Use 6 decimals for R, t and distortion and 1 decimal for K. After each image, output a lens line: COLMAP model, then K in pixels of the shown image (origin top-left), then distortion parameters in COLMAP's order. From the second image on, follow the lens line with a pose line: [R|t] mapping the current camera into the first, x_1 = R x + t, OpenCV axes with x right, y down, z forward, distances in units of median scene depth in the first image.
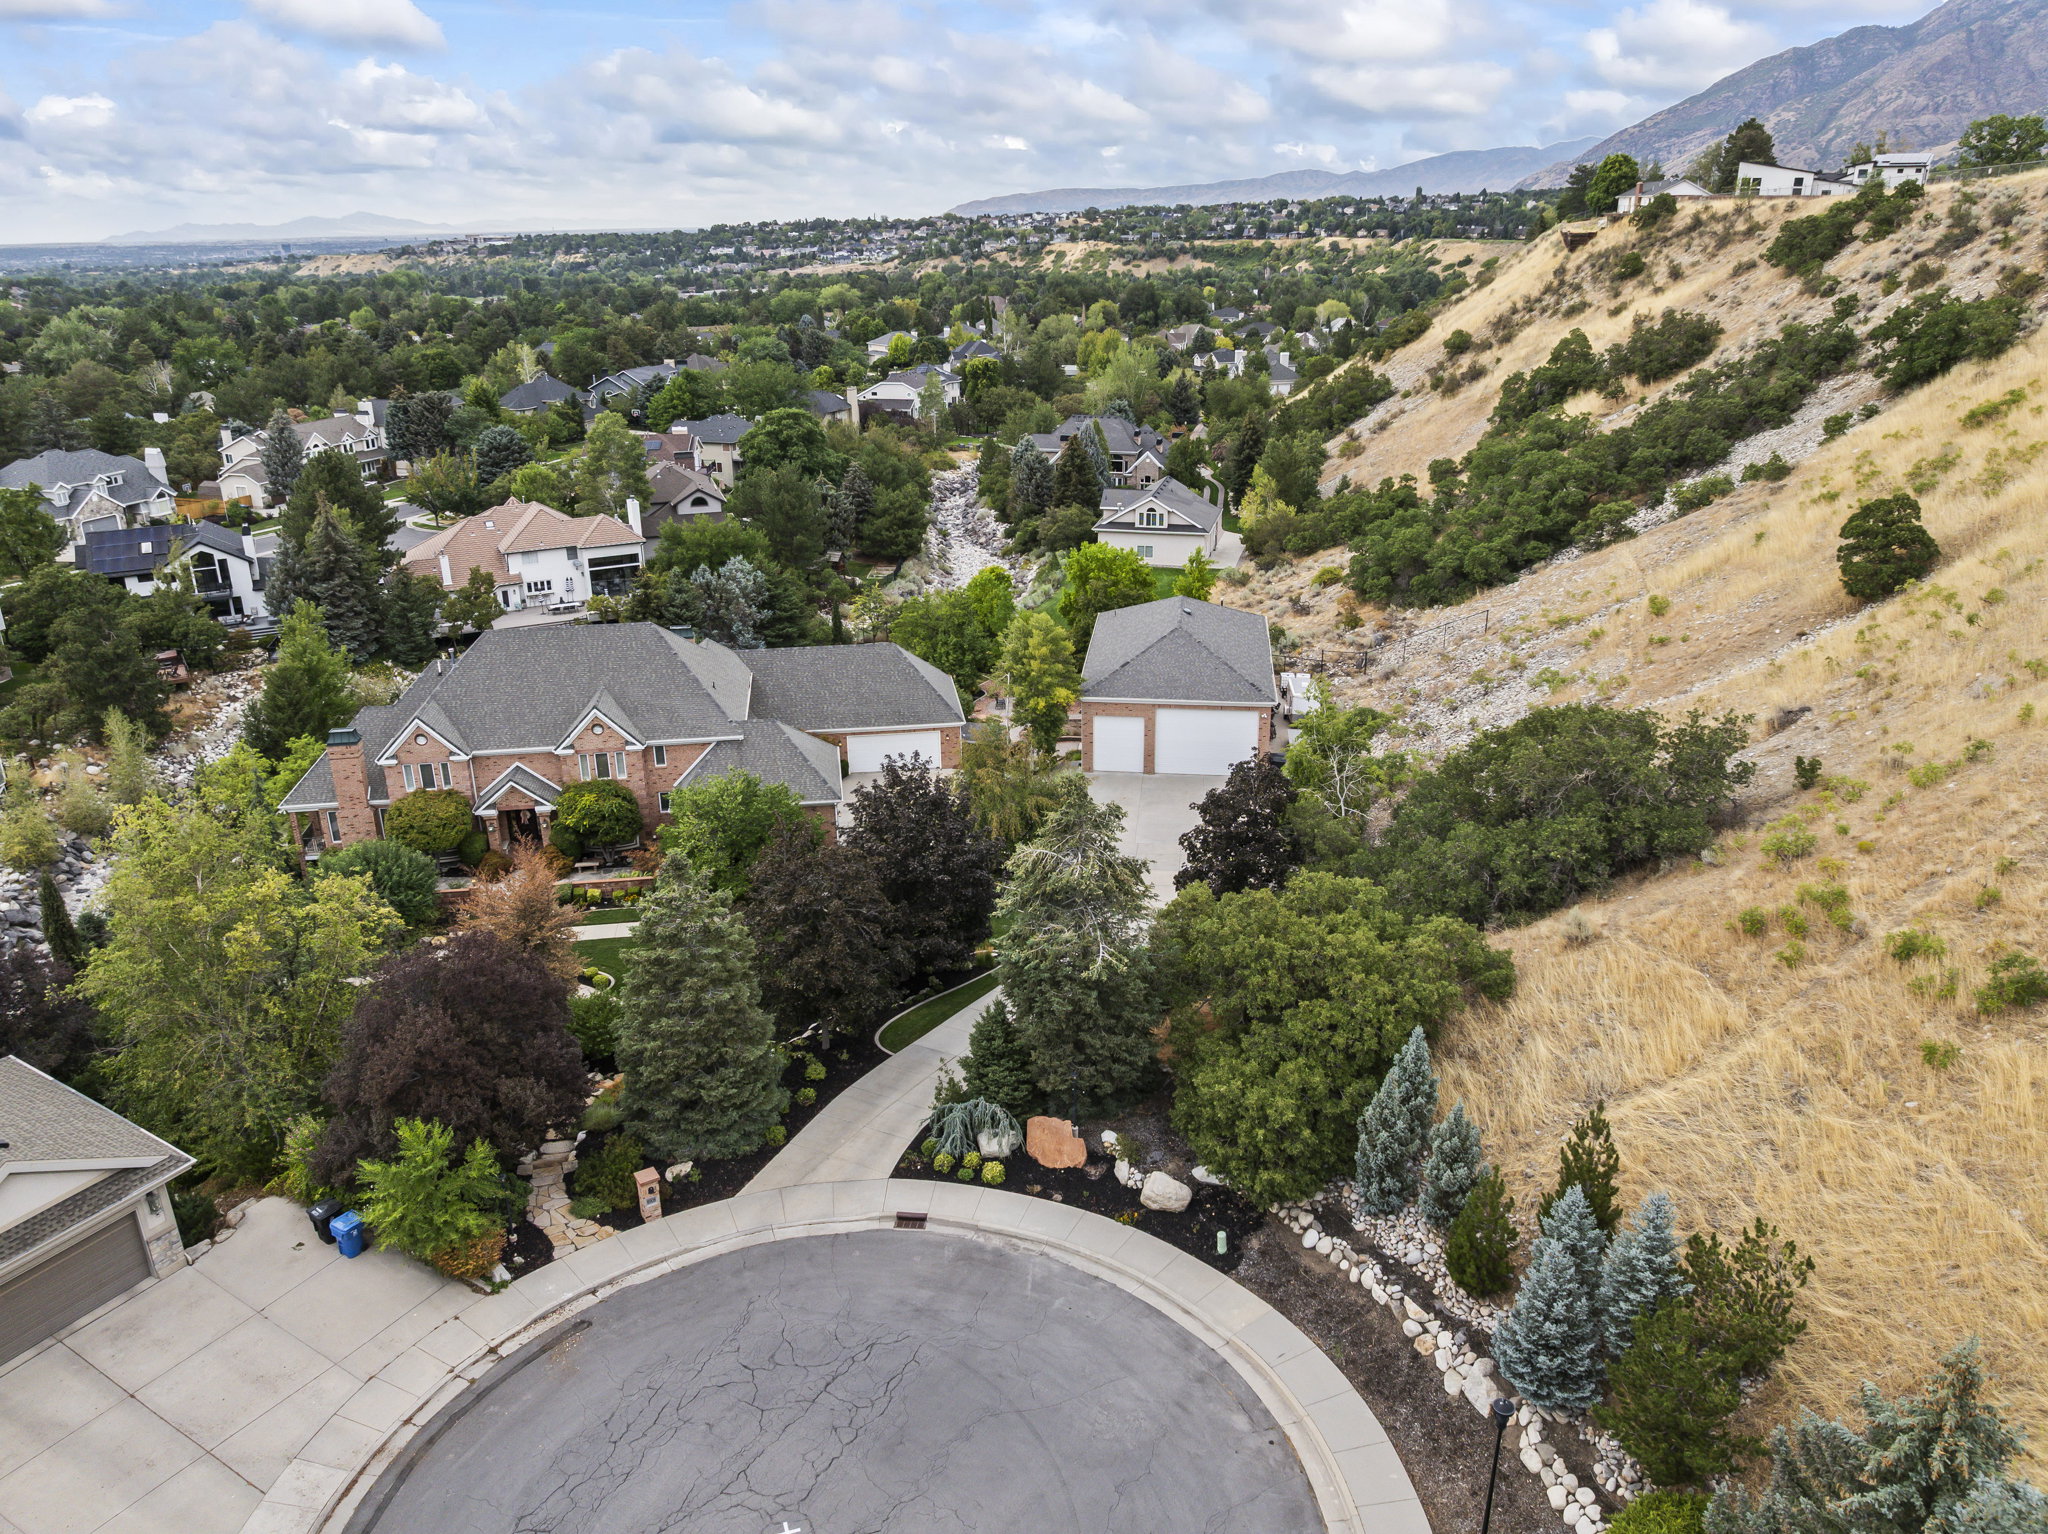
lens RADIAL K [[1439.6, 0, 1023.3], [0, 1439.6, 759.1], [0, 0, 1]] dist [-0.043759, 0.013505]
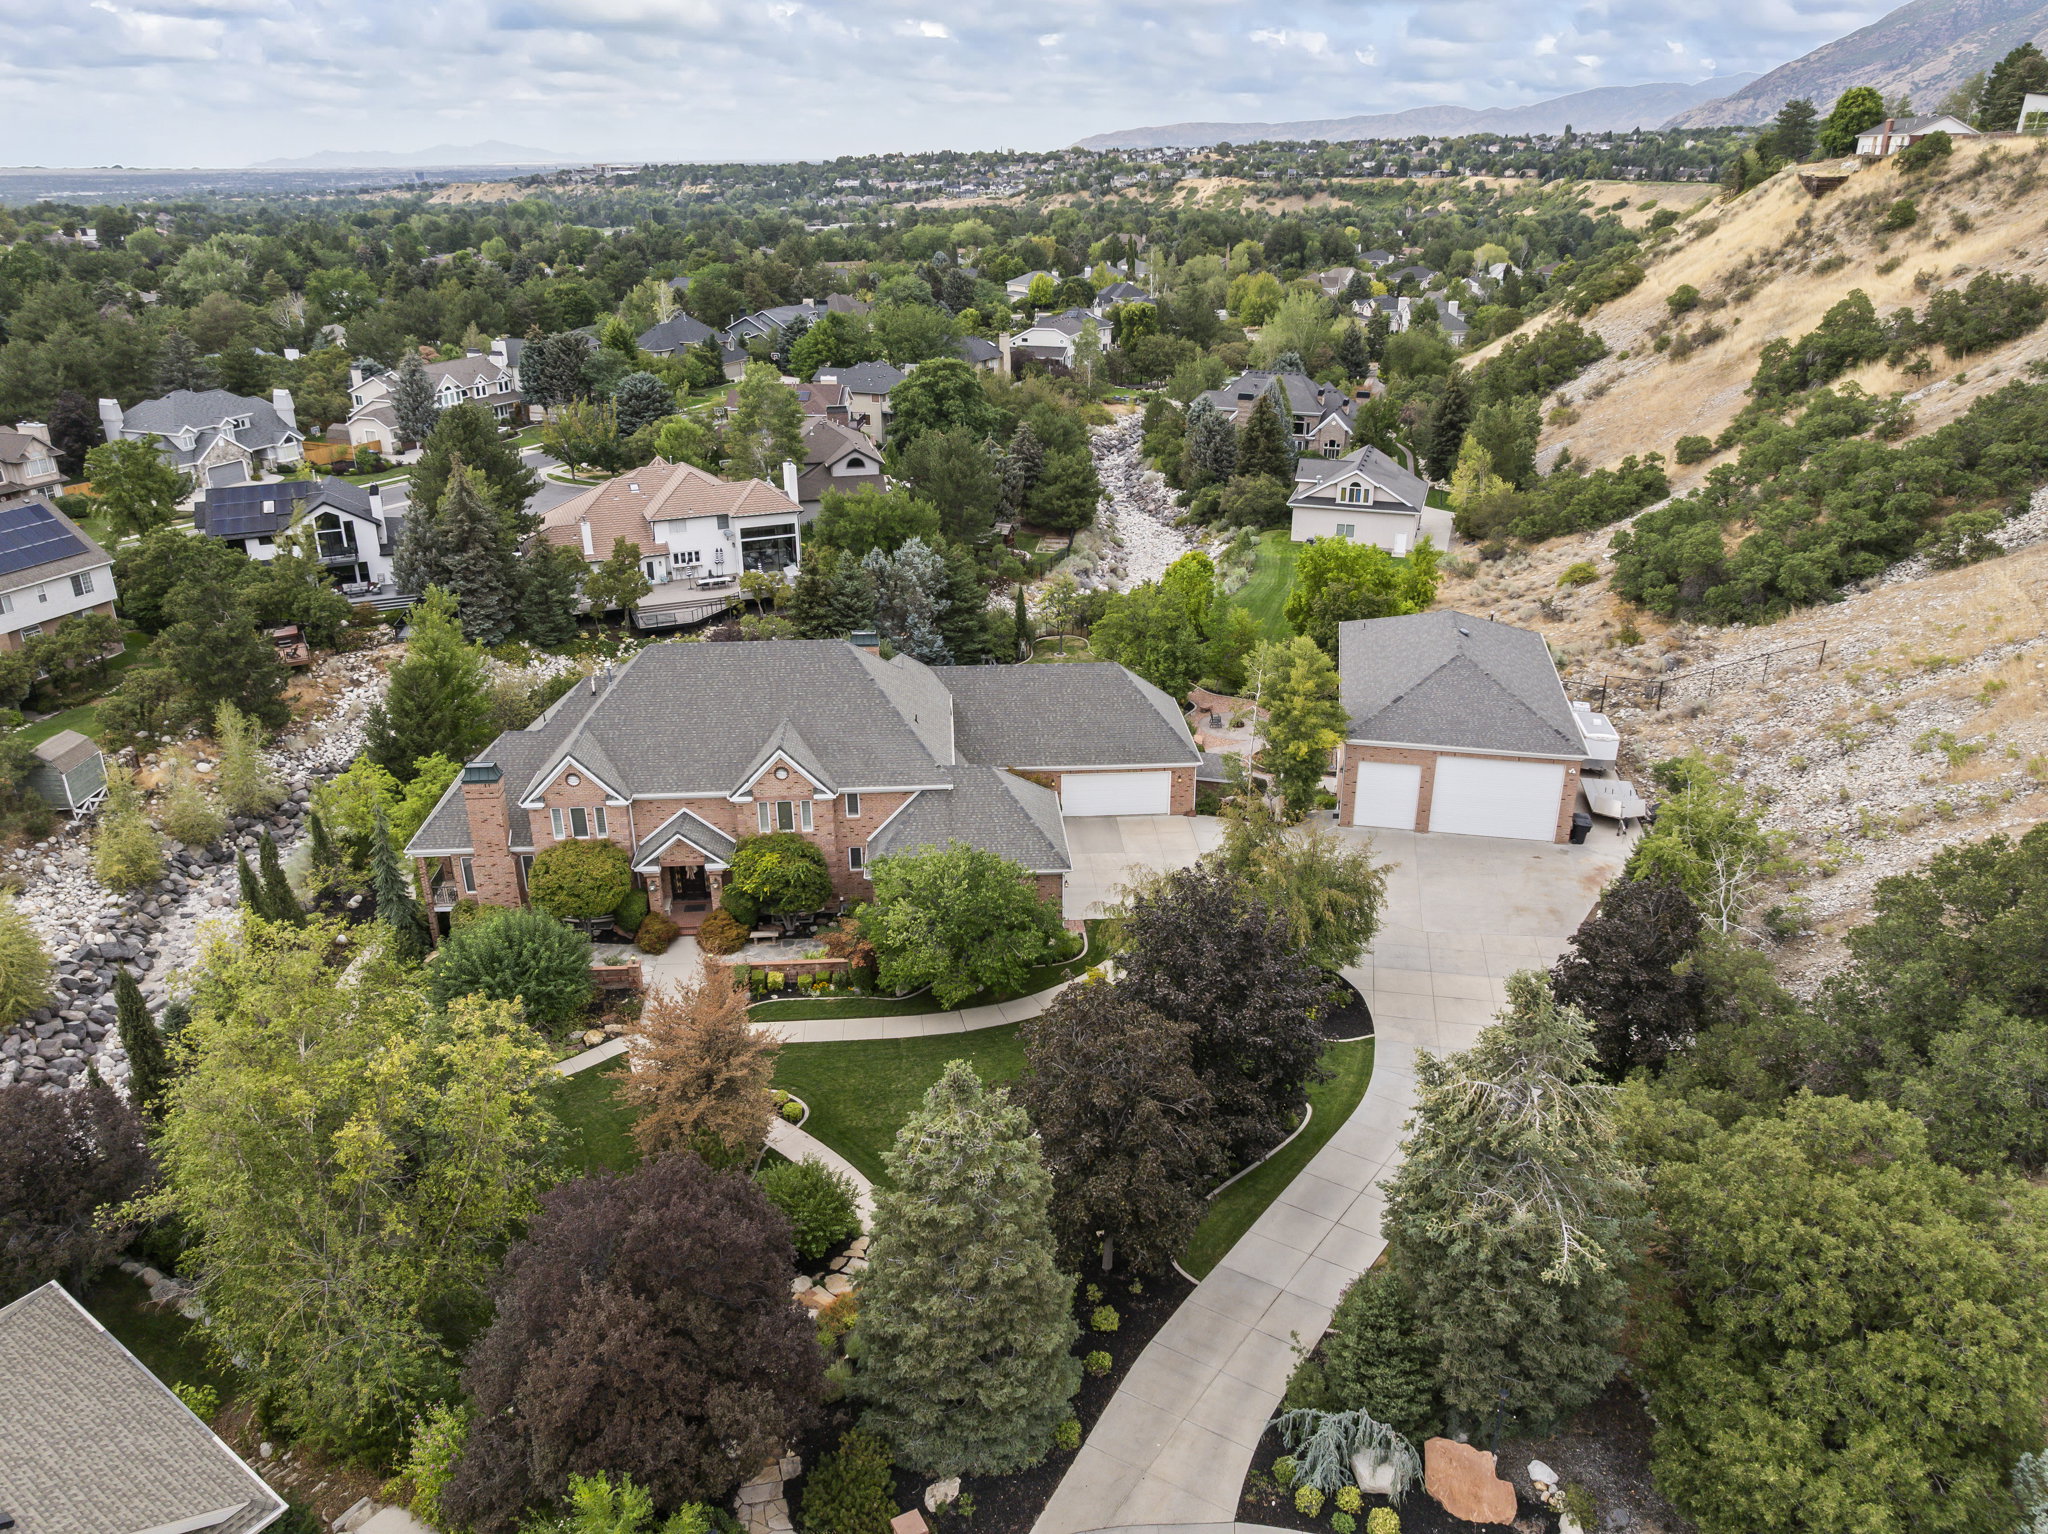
lens RADIAL K [[1439.6, 0, 1027.5], [0, 1439.6, 754.4], [0, 0, 1]] dist [-0.043759, 0.013505]
pose [[0.996959, 0.036468, -0.068865, -0.047035], [-0.033870, 0.998684, 0.038523, -0.032826], [0.070179, -0.036073, 0.996882, 0.087483]]
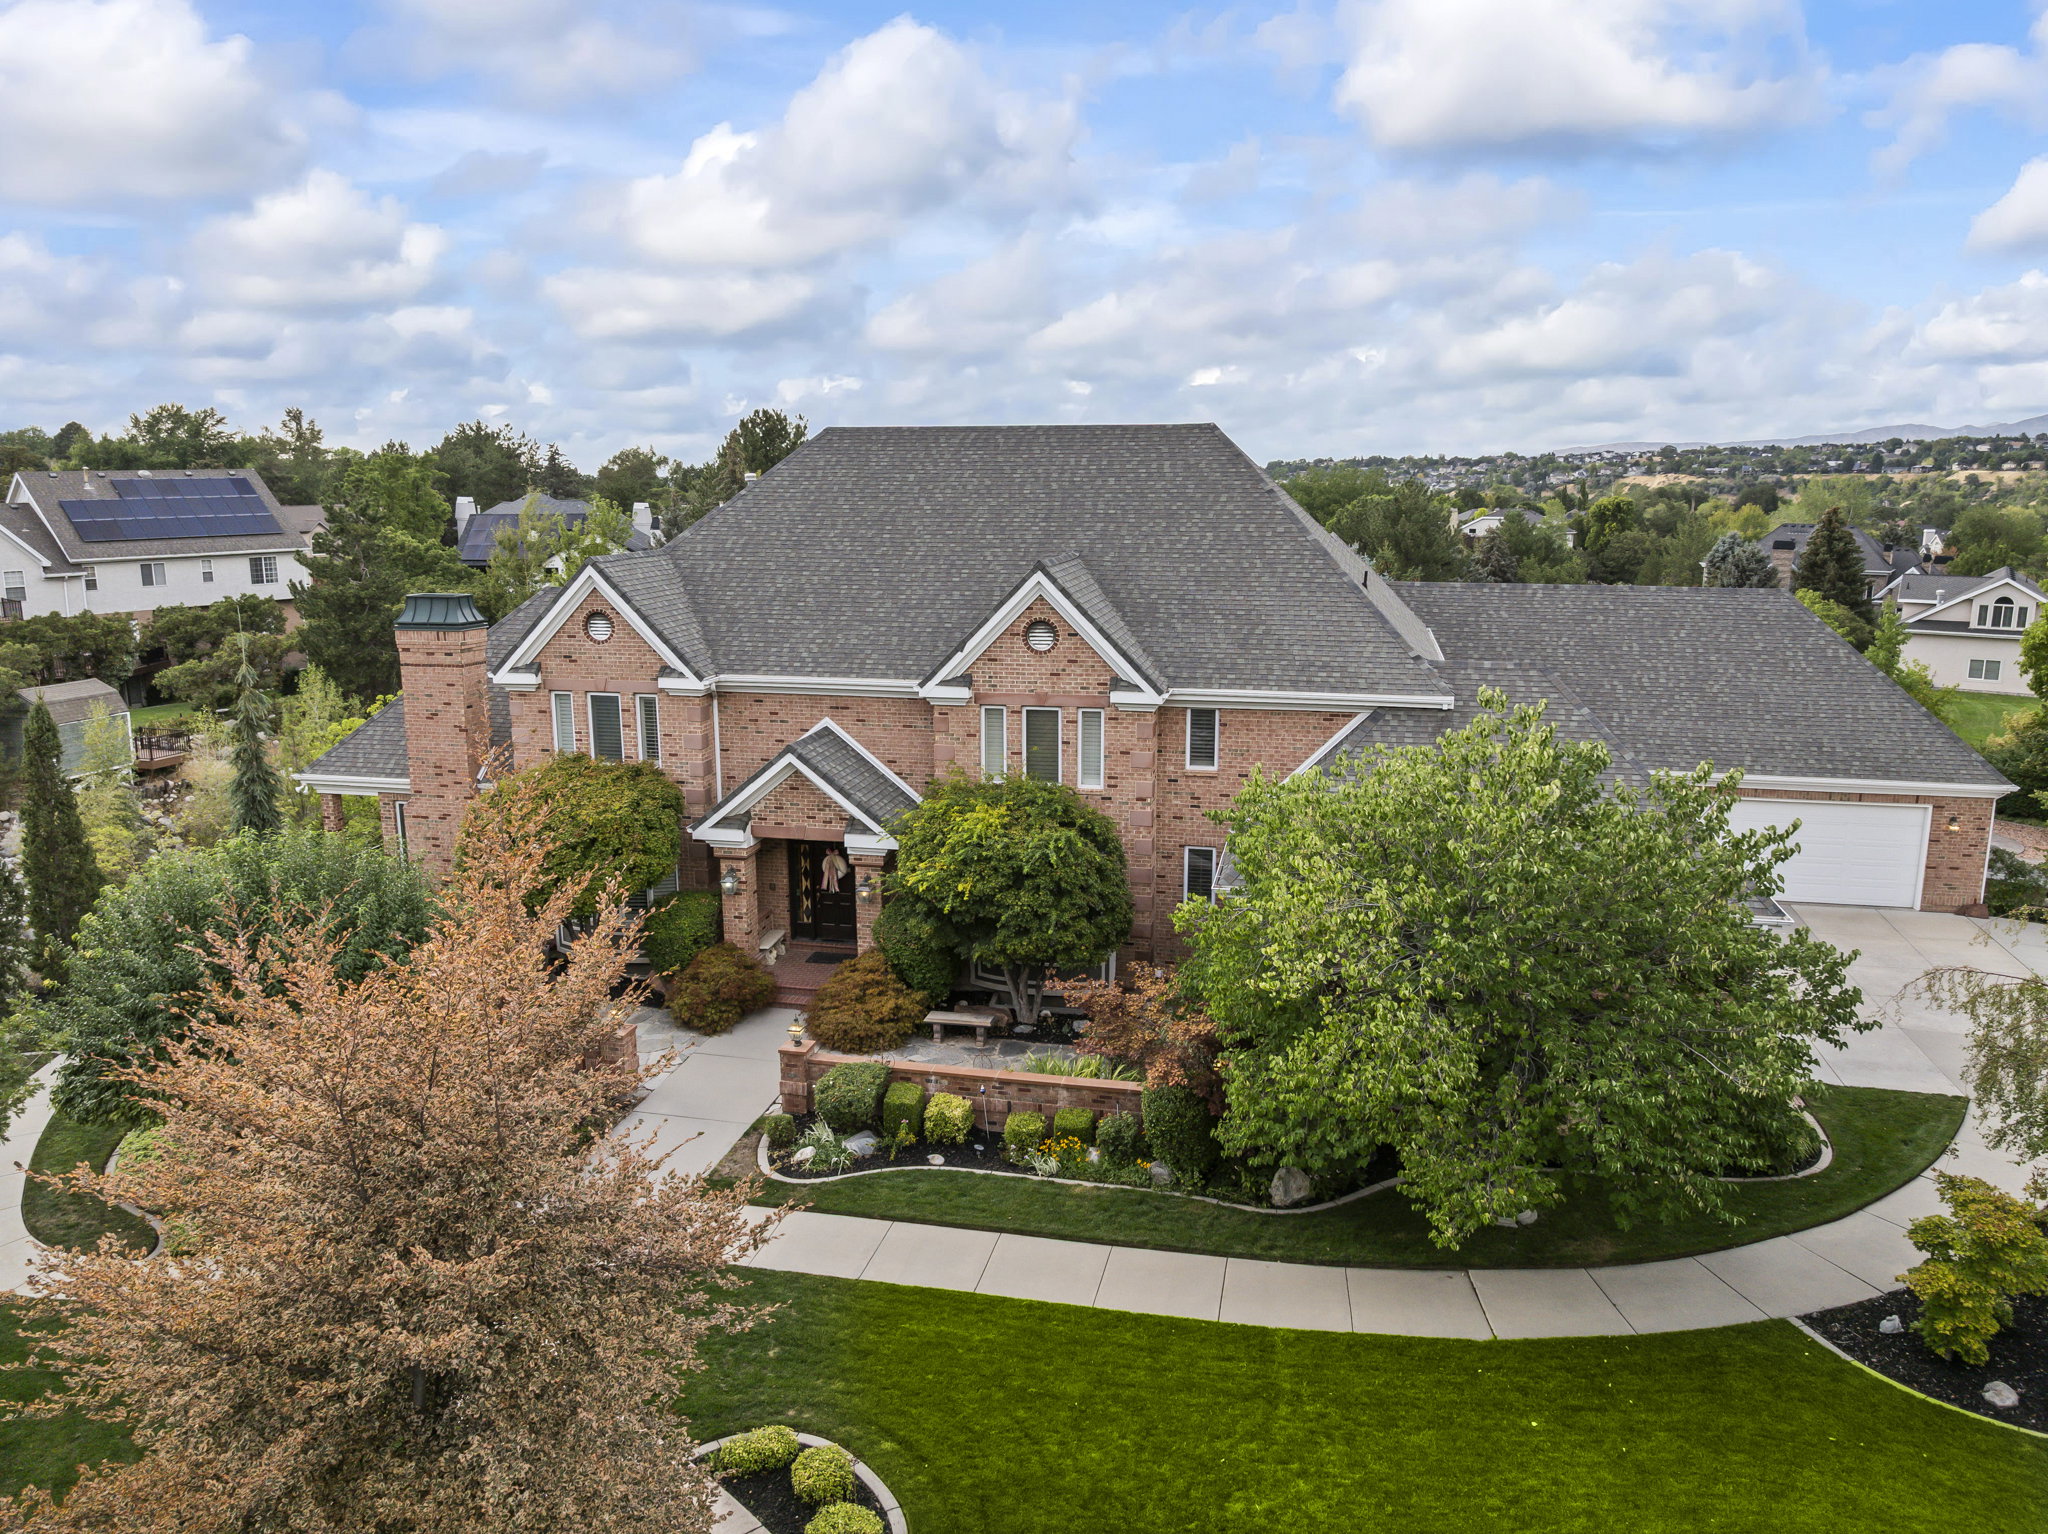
lens RADIAL K [[1439.6, 0, 1031.9], [0, 1439.6, 749.3], [0, 0, 1]] dist [-0.043759, 0.013505]
pose [[0.935705, 0.076652, -0.344355, -0.083913], [-0.133002, 0.980732, -0.143094, 0.027363], [0.326751, 0.179694, 0.927871, 0.324205]]
